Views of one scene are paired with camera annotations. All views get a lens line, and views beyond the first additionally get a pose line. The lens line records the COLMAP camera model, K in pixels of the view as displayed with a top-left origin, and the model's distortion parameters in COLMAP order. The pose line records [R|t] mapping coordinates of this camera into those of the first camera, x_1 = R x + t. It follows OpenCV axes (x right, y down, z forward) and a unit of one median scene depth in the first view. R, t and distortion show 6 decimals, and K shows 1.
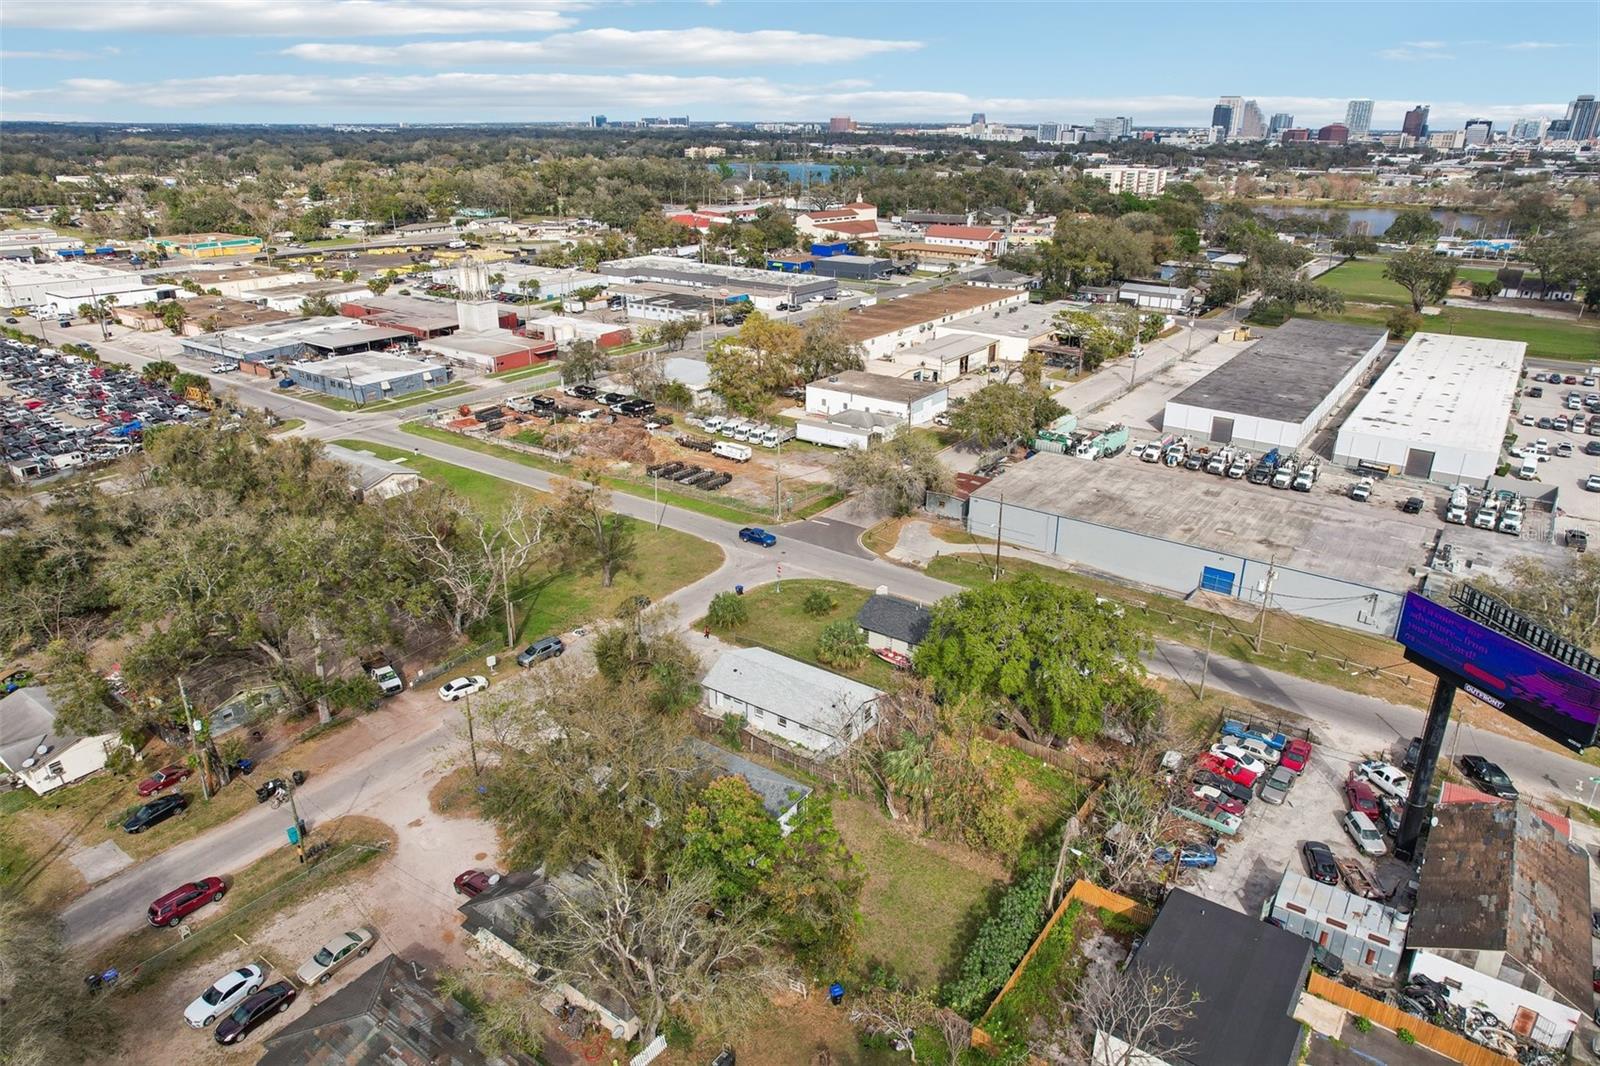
lens RADIAL K [[1032.3, 0, 800.0], [0, 1032.3, 533.0], [0, 0, 1]] dist [-0.062178, 0.052136]
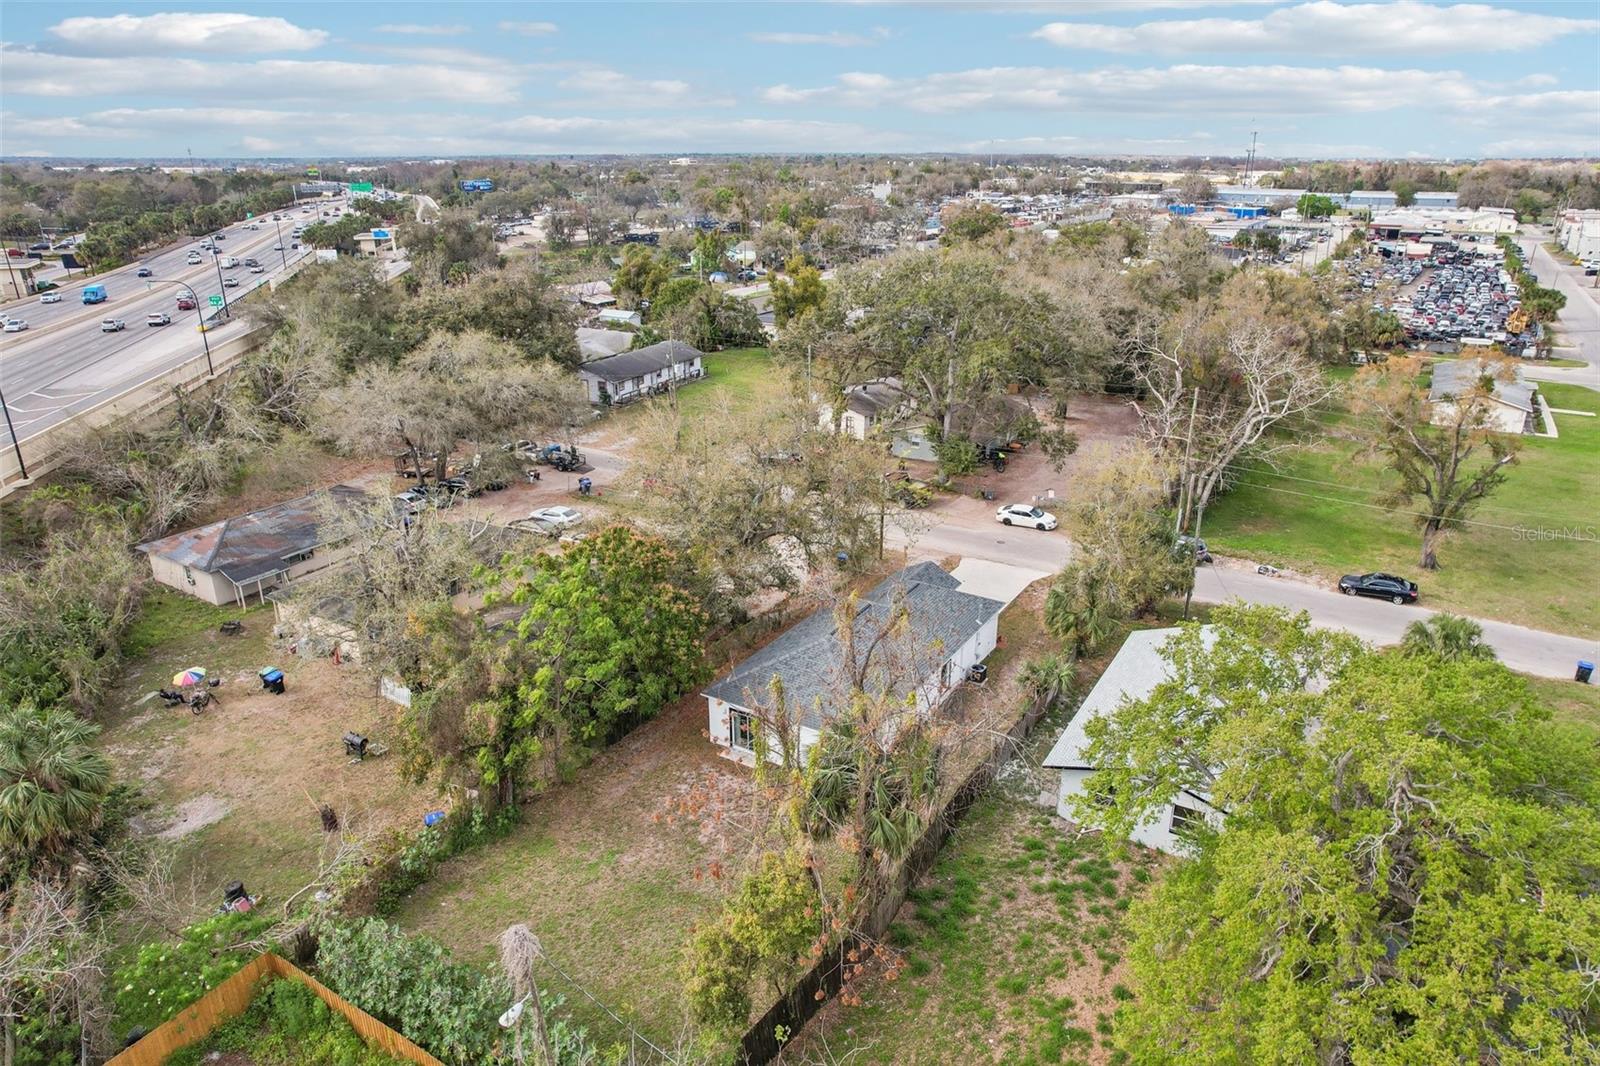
lens RADIAL K [[1034.5, 0, 802.6], [0, 1034.5, 527.2], [0, 0, 1]] dist [-0.076327, 0.072947]
pose [[0.076073, 0.340062, -0.937321, 0.231038], [-0.378498, 0.879533, 0.288377, -0.001455], [0.922471, 0.332837, 0.195622, 0.386125]]
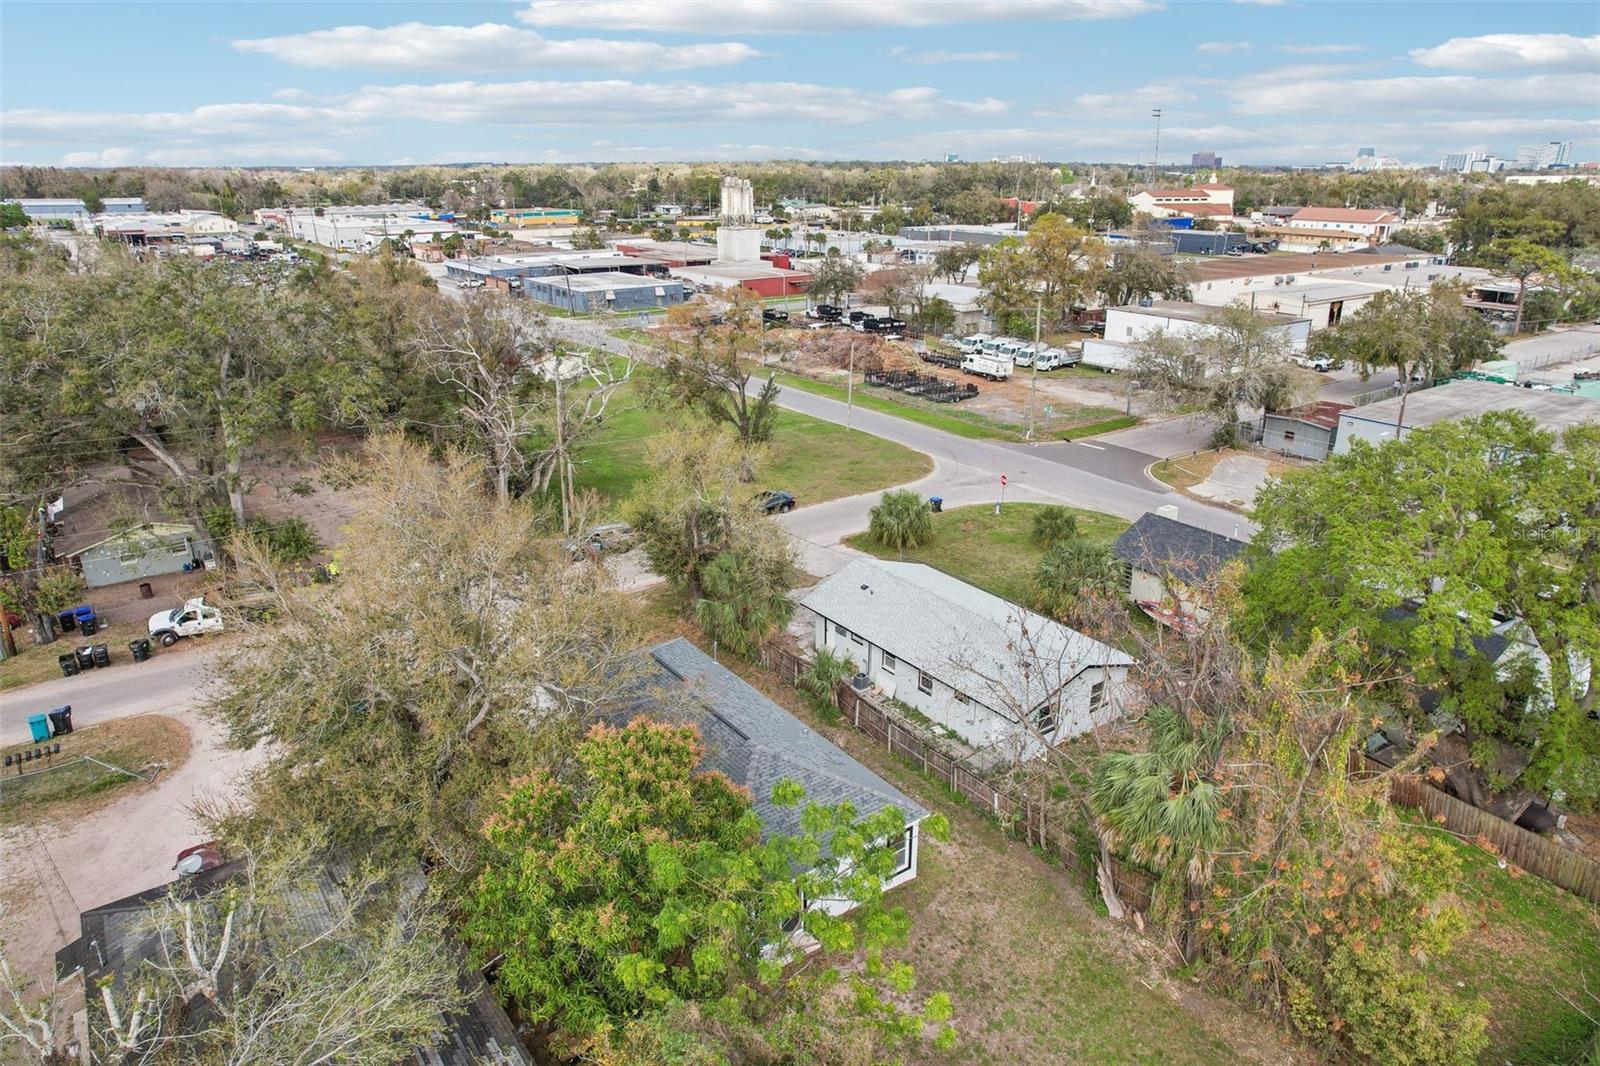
lens RADIAL K [[1034.5, 0, 802.6], [0, 1034.5, 527.2], [0, 0, 1]] dist [-0.076327, 0.072947]
pose [[0.949130, 0.101425, -0.298104, 0.037765], [-0.115106, 0.992940, -0.028656, 0.067807], [0.293093, 0.061512, 0.954103, 0.257918]]
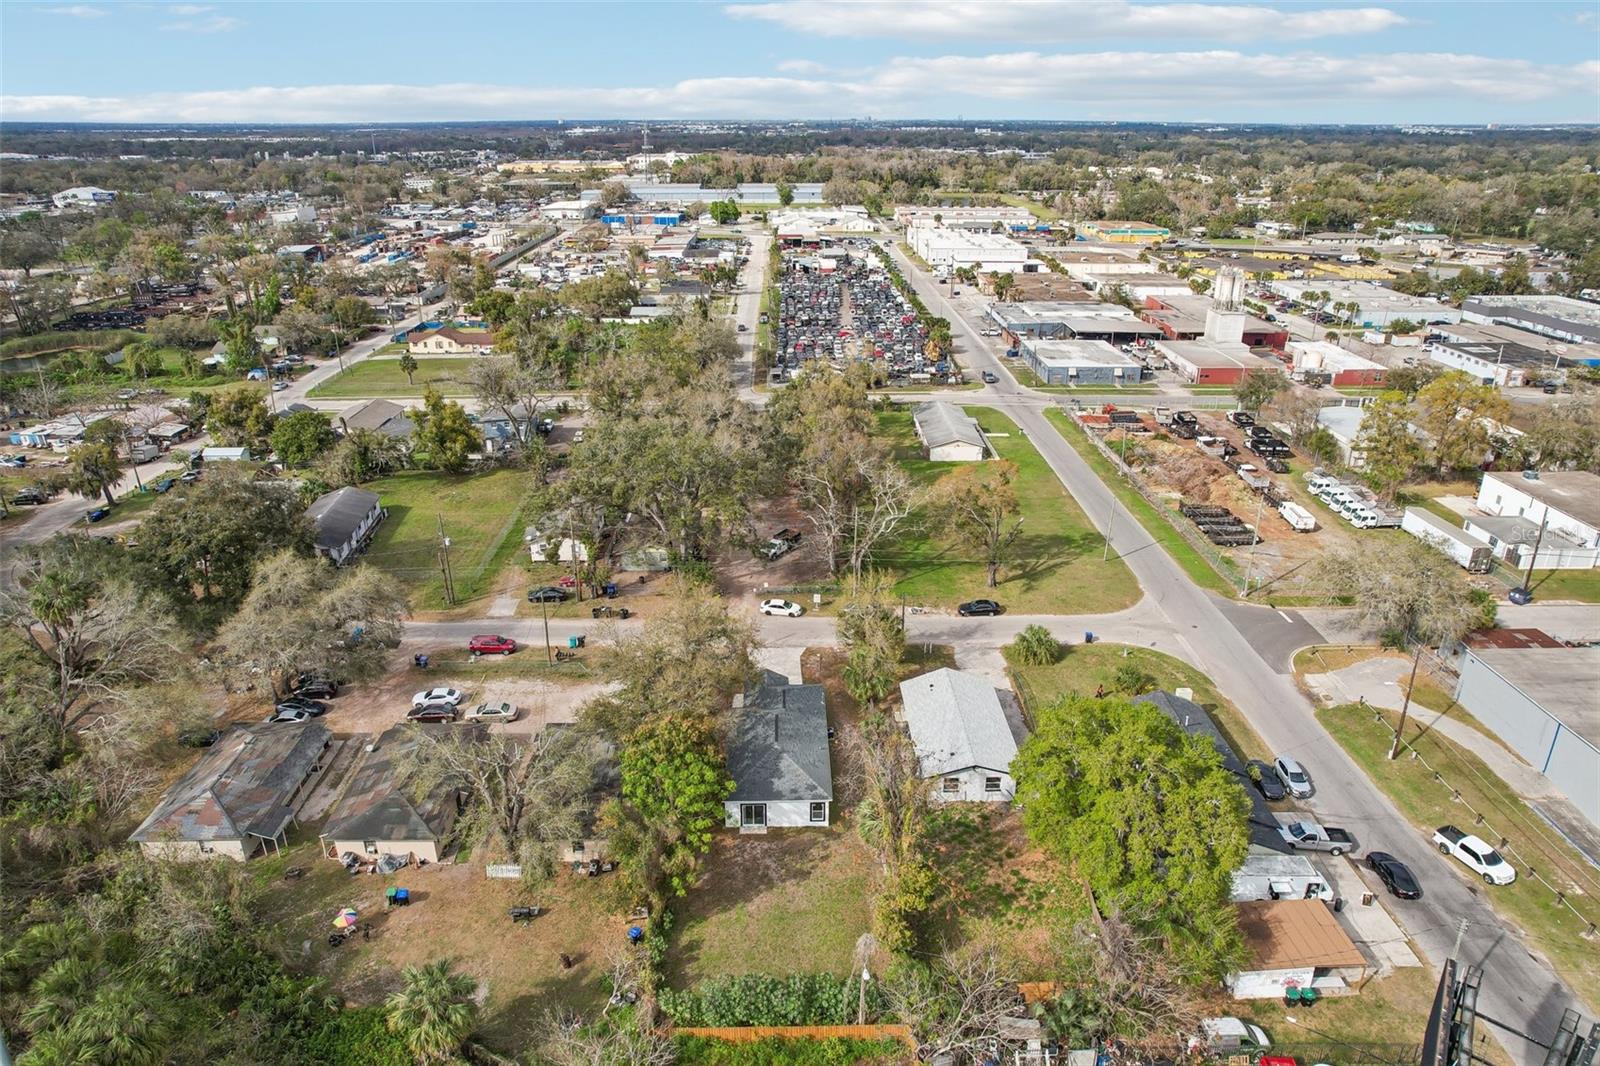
lens RADIAL K [[1032.3, 0, 800.0], [0, 1032.3, 533.0], [0, 0, 1]] dist [-0.062178, 0.052136]
pose [[0.599405, 0.300064, -0.742075, 0.306707], [-0.300262, 0.943668, 0.139046, -0.057700], [0.741995, 0.139472, 0.655737, 0.135641]]
